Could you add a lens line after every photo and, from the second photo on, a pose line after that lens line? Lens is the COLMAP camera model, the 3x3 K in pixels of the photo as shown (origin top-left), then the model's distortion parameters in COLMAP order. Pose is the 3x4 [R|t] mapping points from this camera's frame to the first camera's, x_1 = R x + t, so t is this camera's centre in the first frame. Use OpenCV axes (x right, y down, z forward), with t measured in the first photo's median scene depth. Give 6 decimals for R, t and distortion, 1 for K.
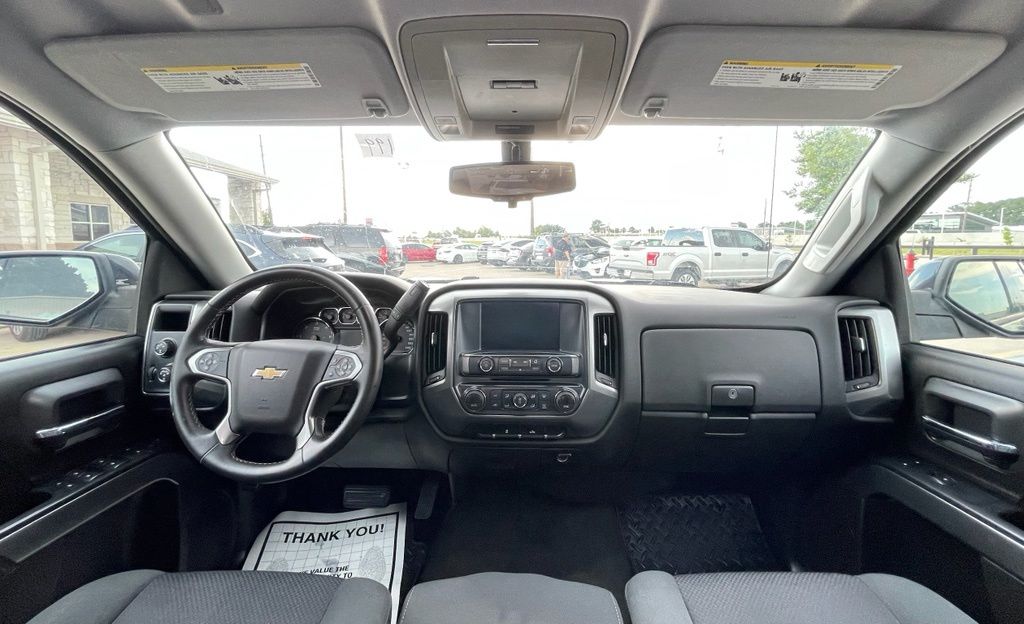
lens RADIAL K [[422.2, 0, 512.0], [0, 422.2, 312.0], [0, 0, 1]] dist [-0.010116, 0.000073]
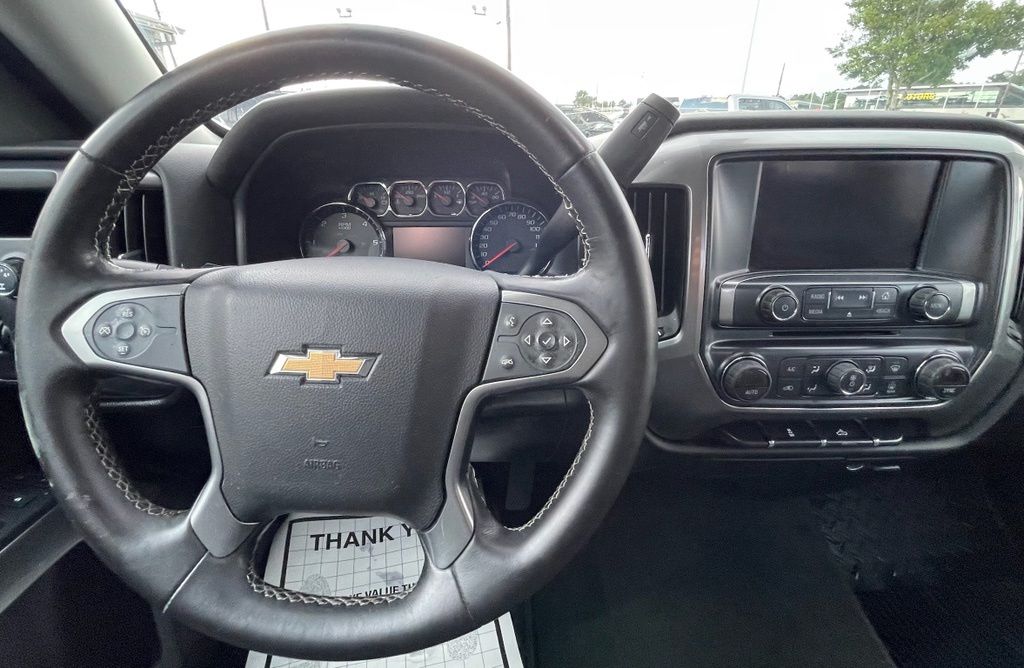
lens RADIAL K [[450.7, 0, 512.0], [0, 450.7, 334.0], [0, 0, 1]] dist [-0.002056, -0.004013]
pose [[0.997973, -0.024878, 0.058582, -0.367976], [0.007739, 0.961045, 0.276285, 0.019825], [-0.063173, -0.275271, 0.959289, 0.538794]]
